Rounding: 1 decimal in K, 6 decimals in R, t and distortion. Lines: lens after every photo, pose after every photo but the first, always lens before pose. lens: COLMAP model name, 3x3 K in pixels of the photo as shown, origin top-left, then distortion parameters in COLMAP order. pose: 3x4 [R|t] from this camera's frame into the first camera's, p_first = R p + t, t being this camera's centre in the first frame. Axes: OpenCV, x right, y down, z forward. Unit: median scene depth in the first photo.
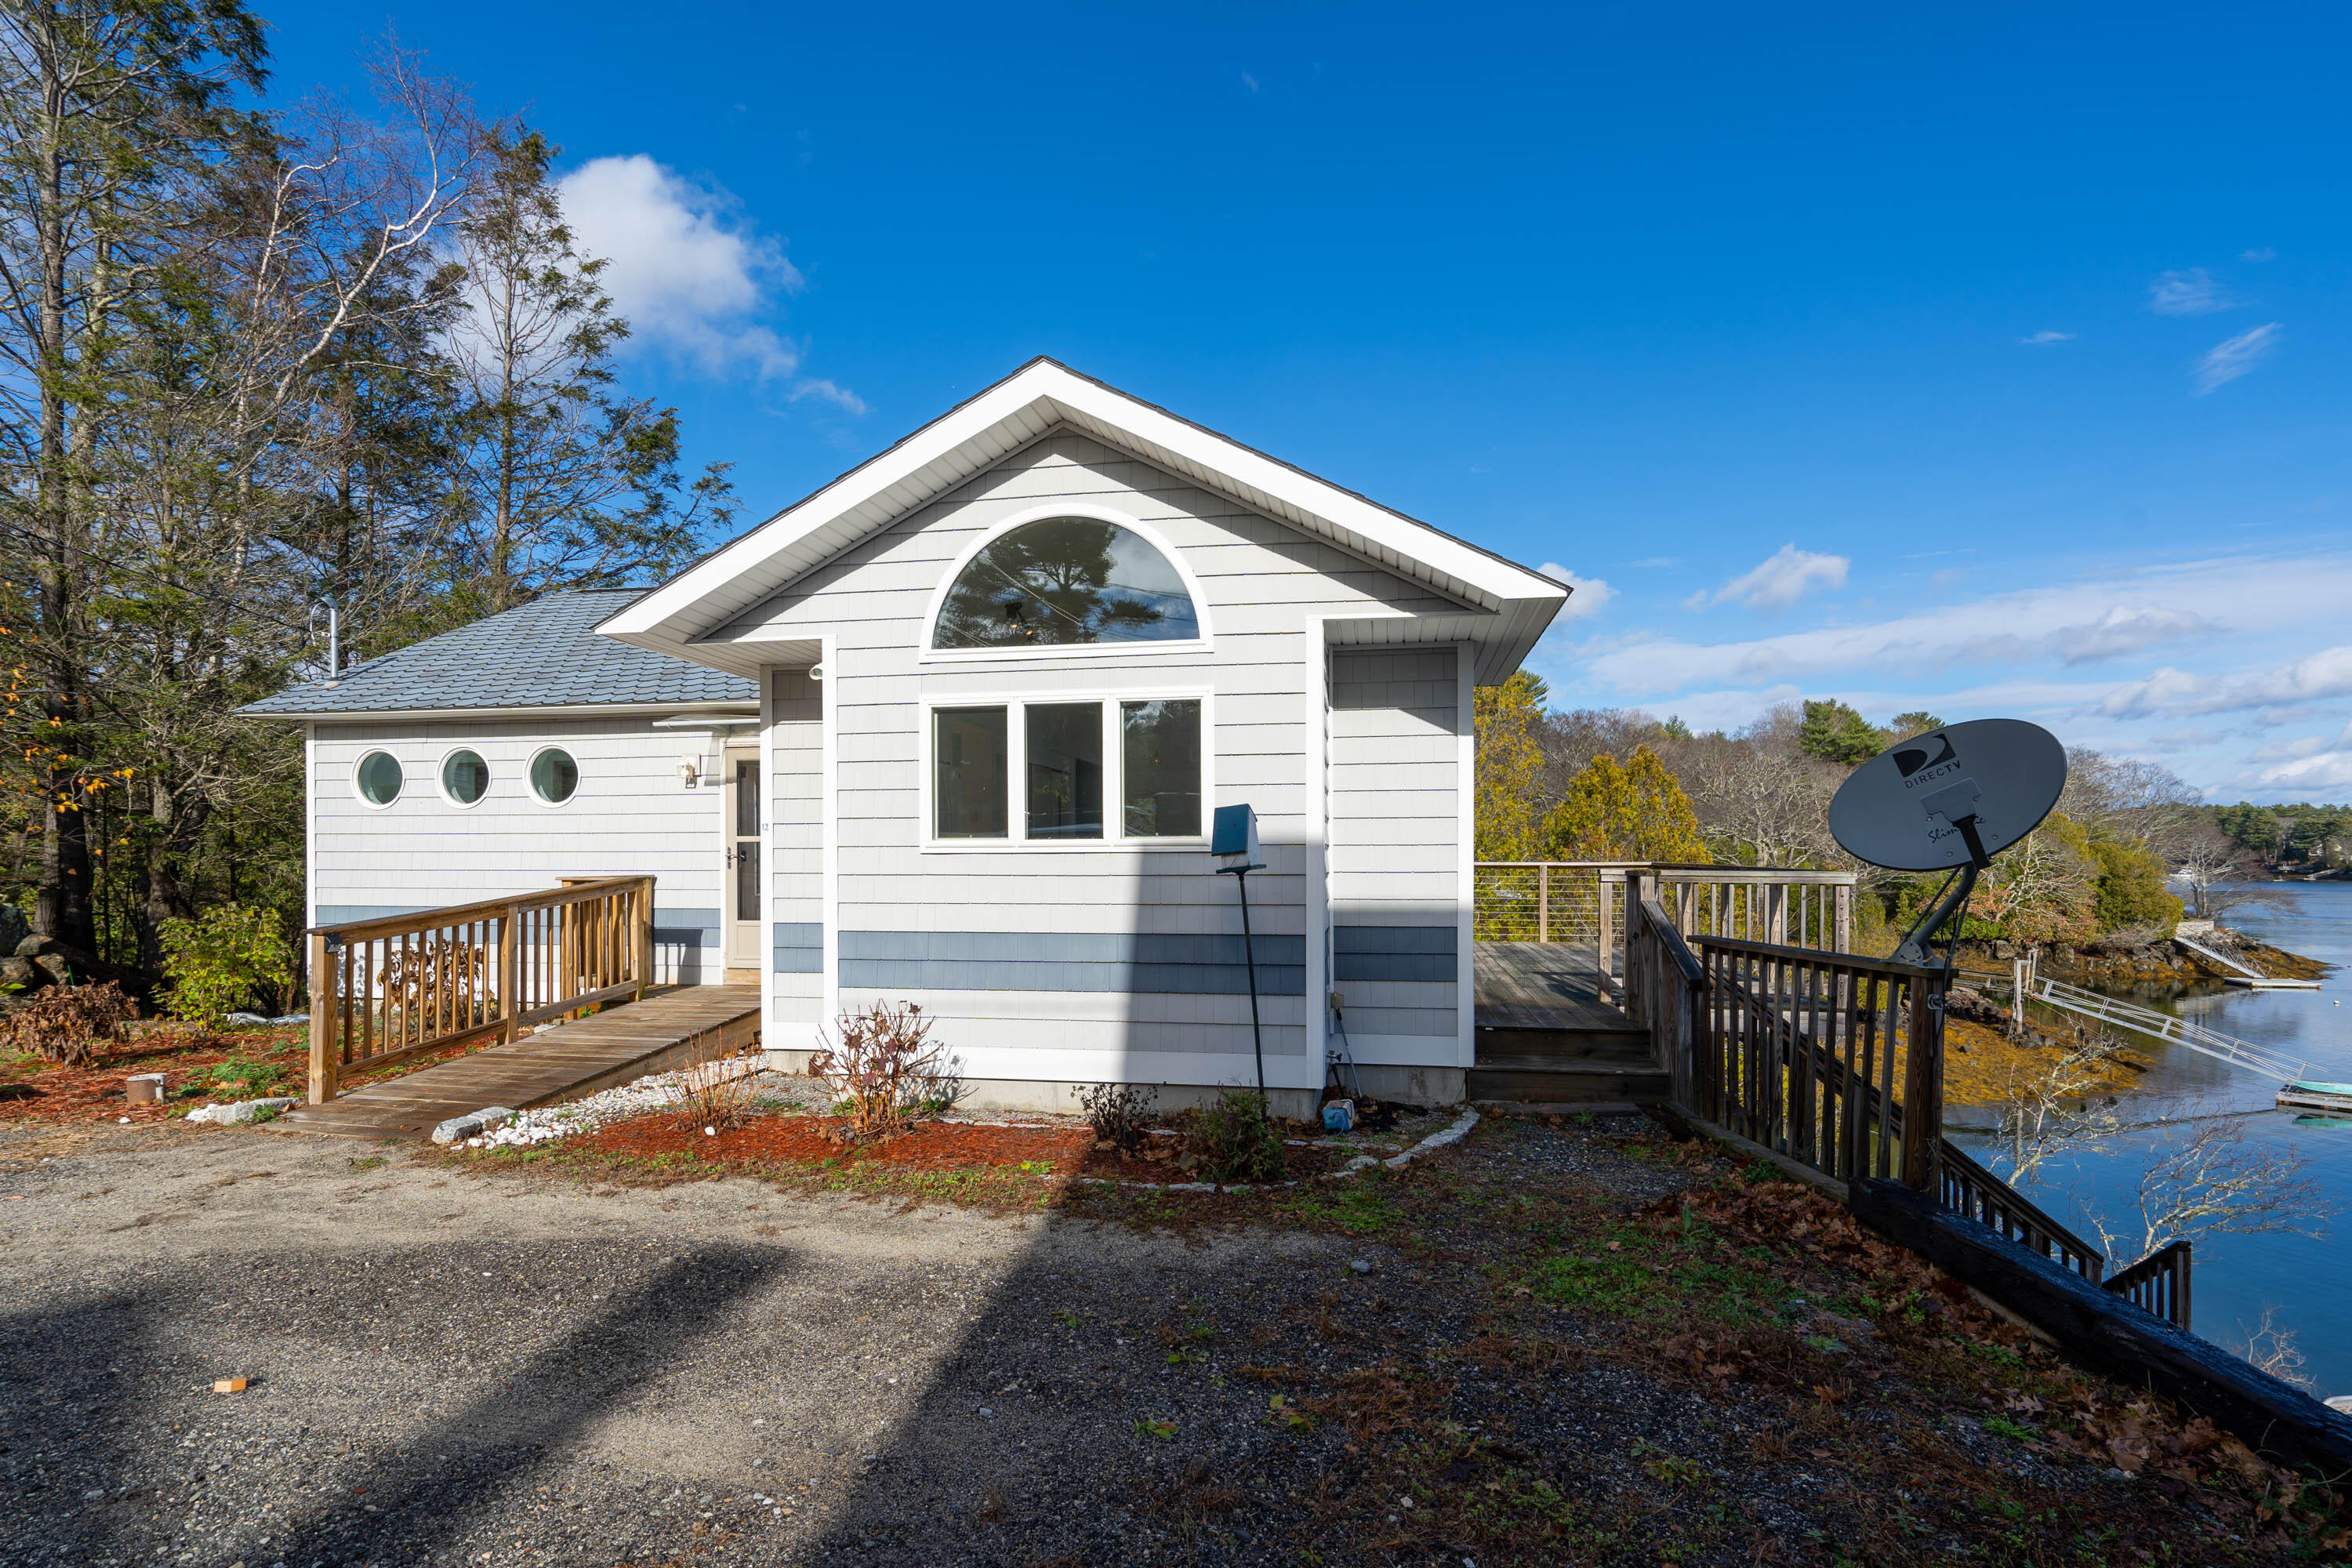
lens RADIAL K [[1088.6, 0, 1187.9], [0, 1088.6, 857.0], [0, 0, 1]] dist [0.003176, 0.001134]
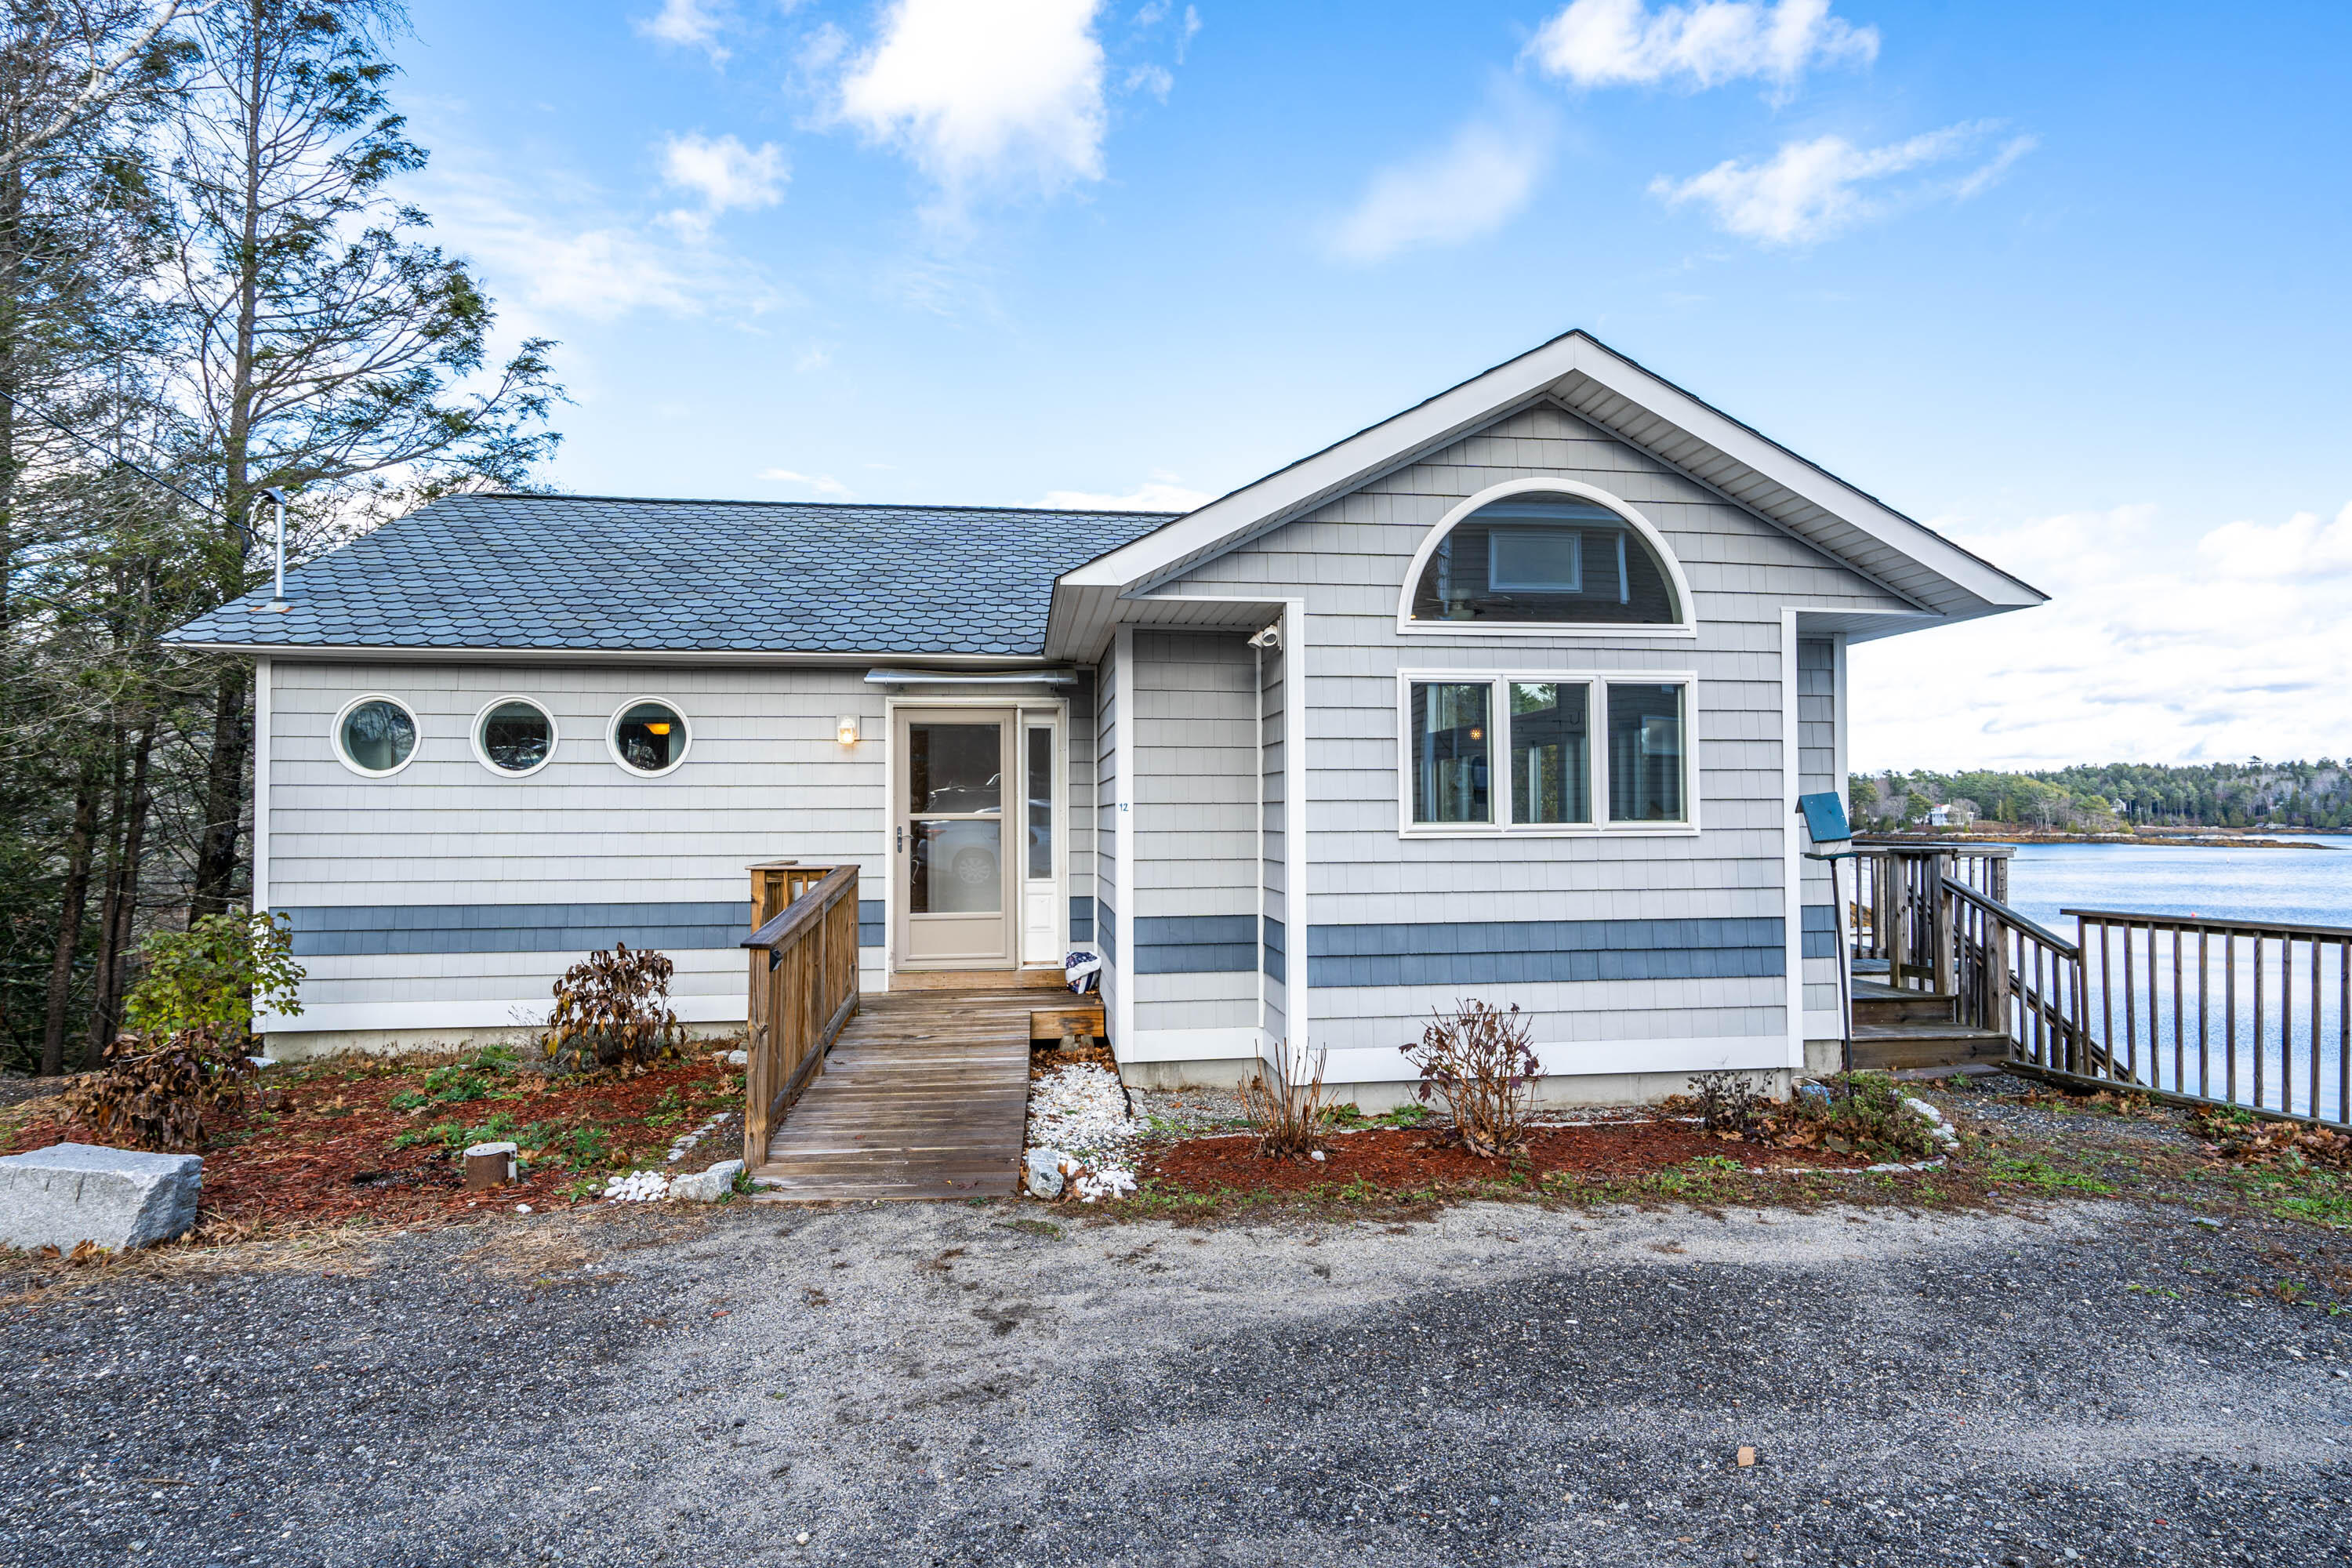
lens RADIAL K [[1197.3, 0, 1194.2], [0, 1197.3, 790.9], [0, 0, 1]] dist [0.005215, 0.001007]
pose [[0.955726, 0.005904, 0.294200, -0.721377], [0.002029, 0.999643, -0.026652, -0.017612], [-0.294252, 0.026069, 0.955372, 0.078530]]
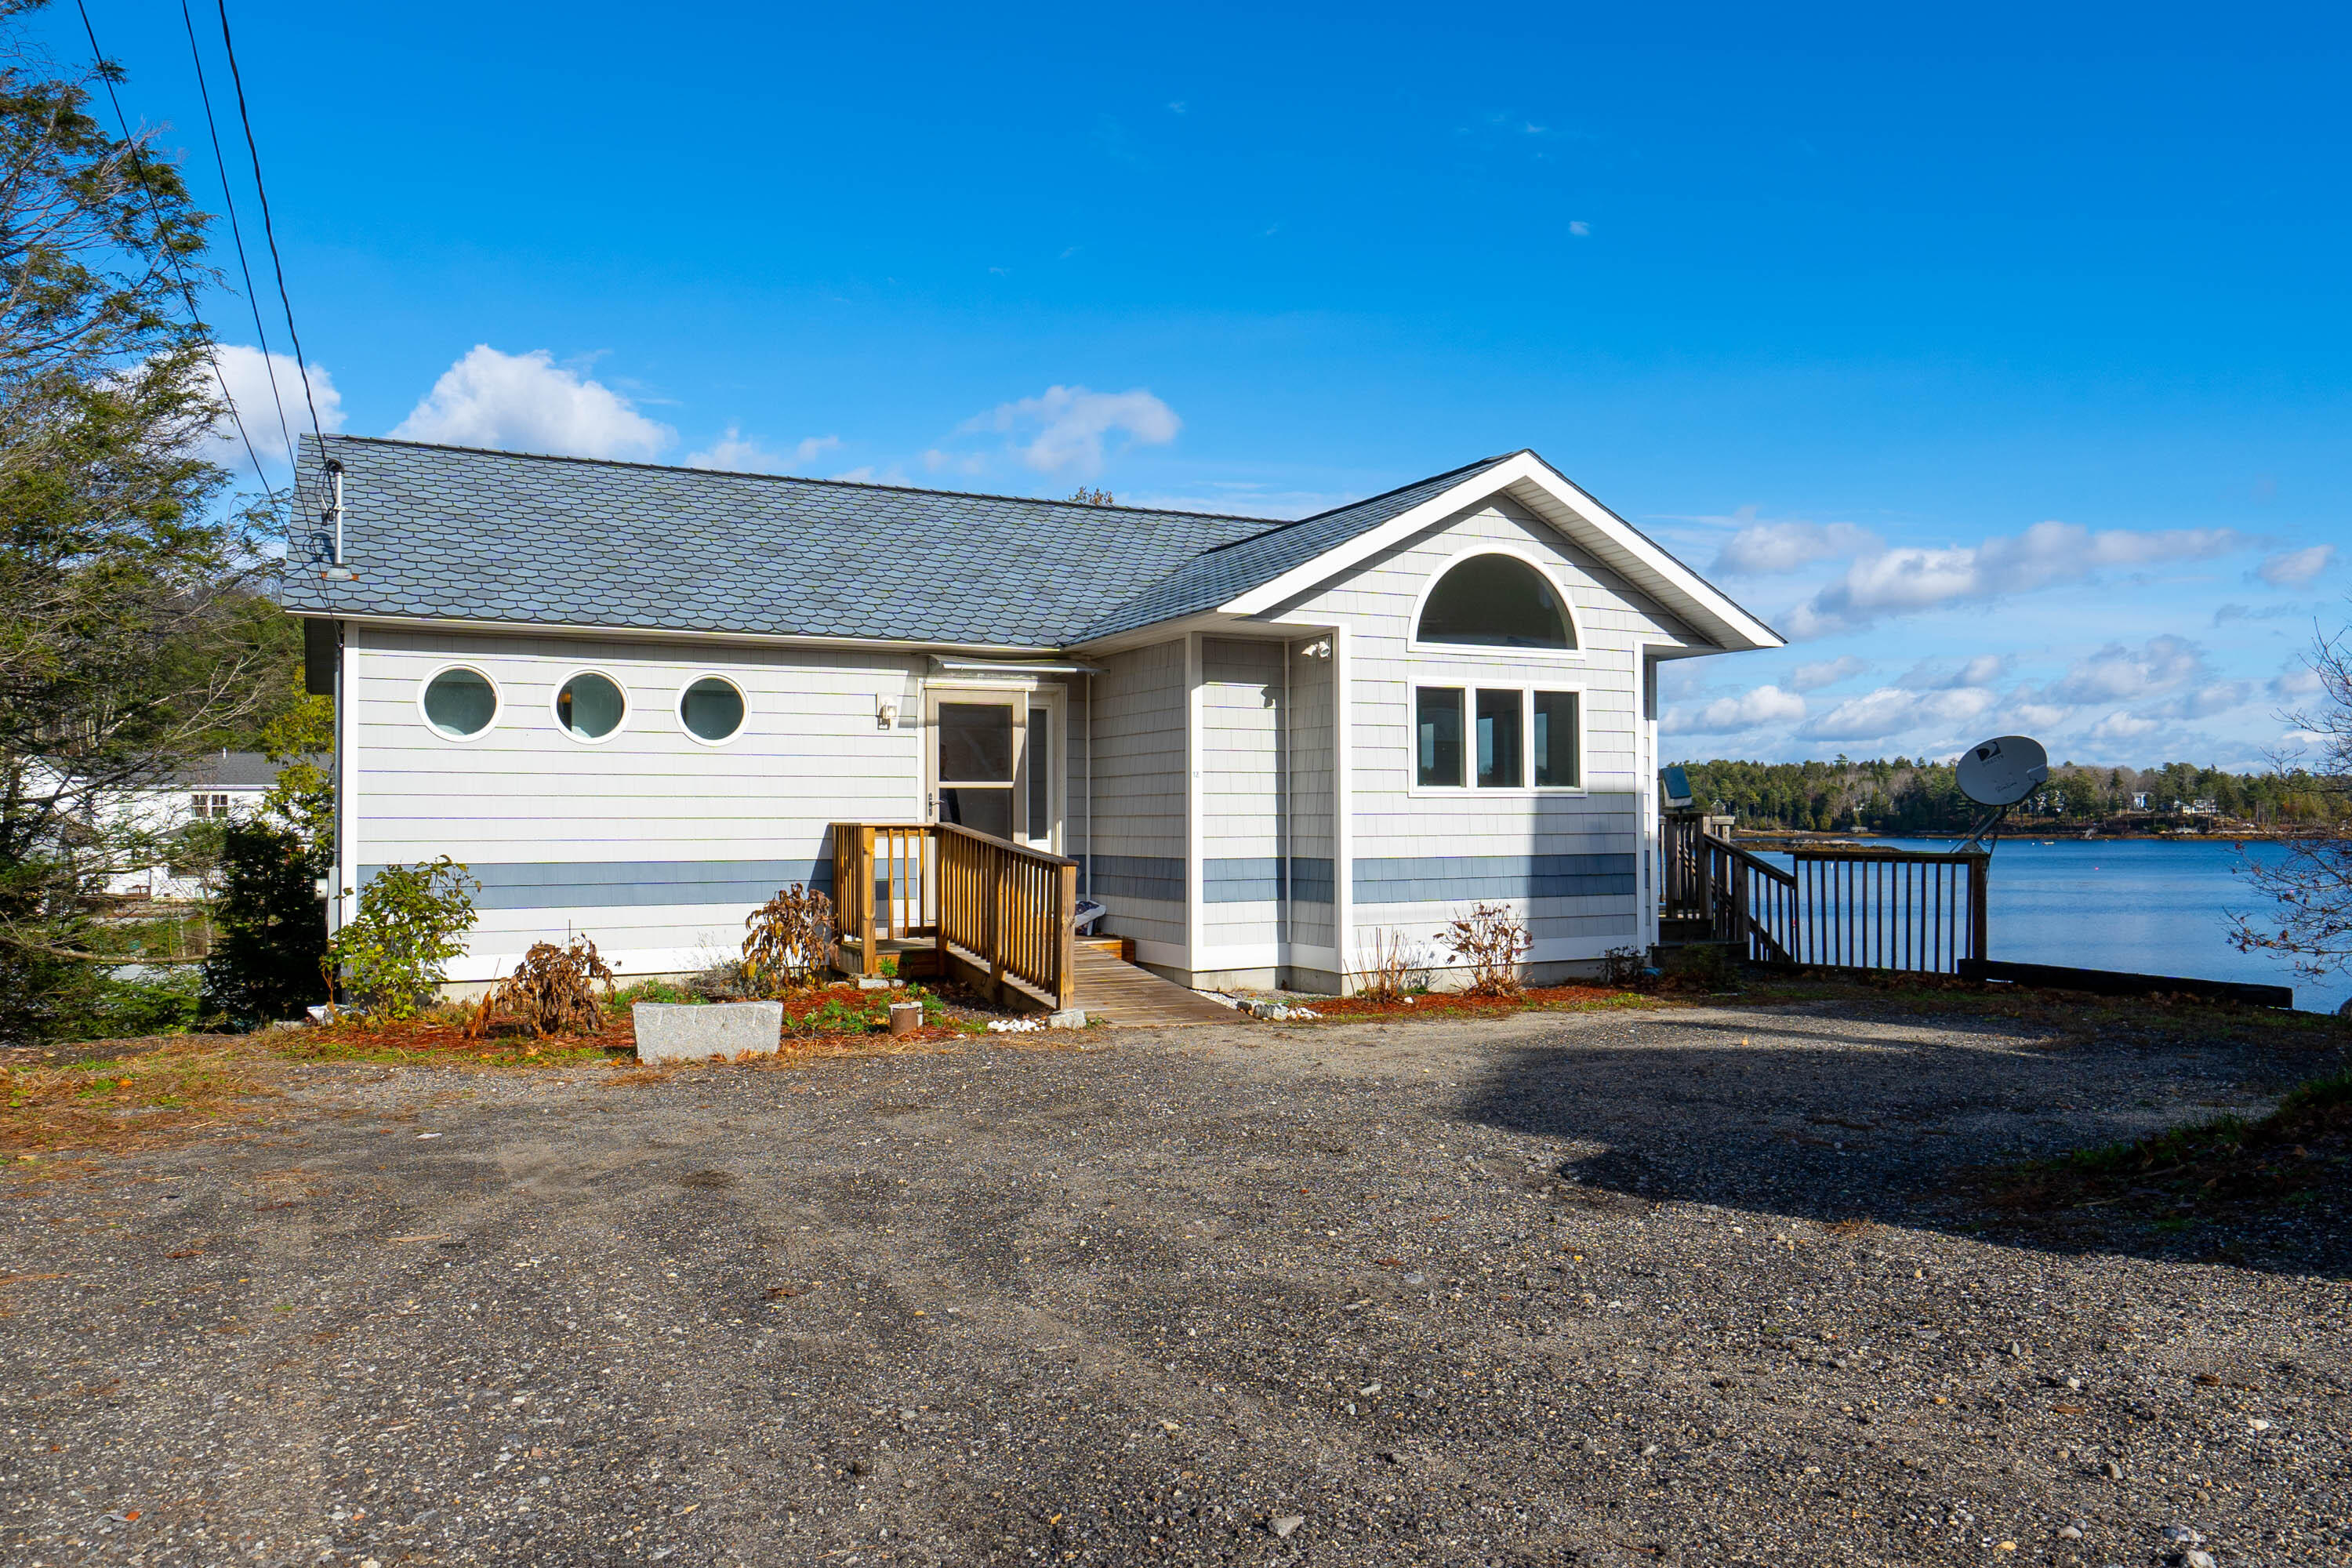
lens RADIAL K [[1610.3, 0, 1170.4], [0, 1610.3, 787.3], [0, 0, 1]] dist [-0.000821, -0.007549]
pose [[0.809589, 0.011967, 0.586875, -1.630574], [0.002883, 0.999699, -0.024362, 0.031422], [-0.586990, 0.021415, 0.809311, -0.397350]]
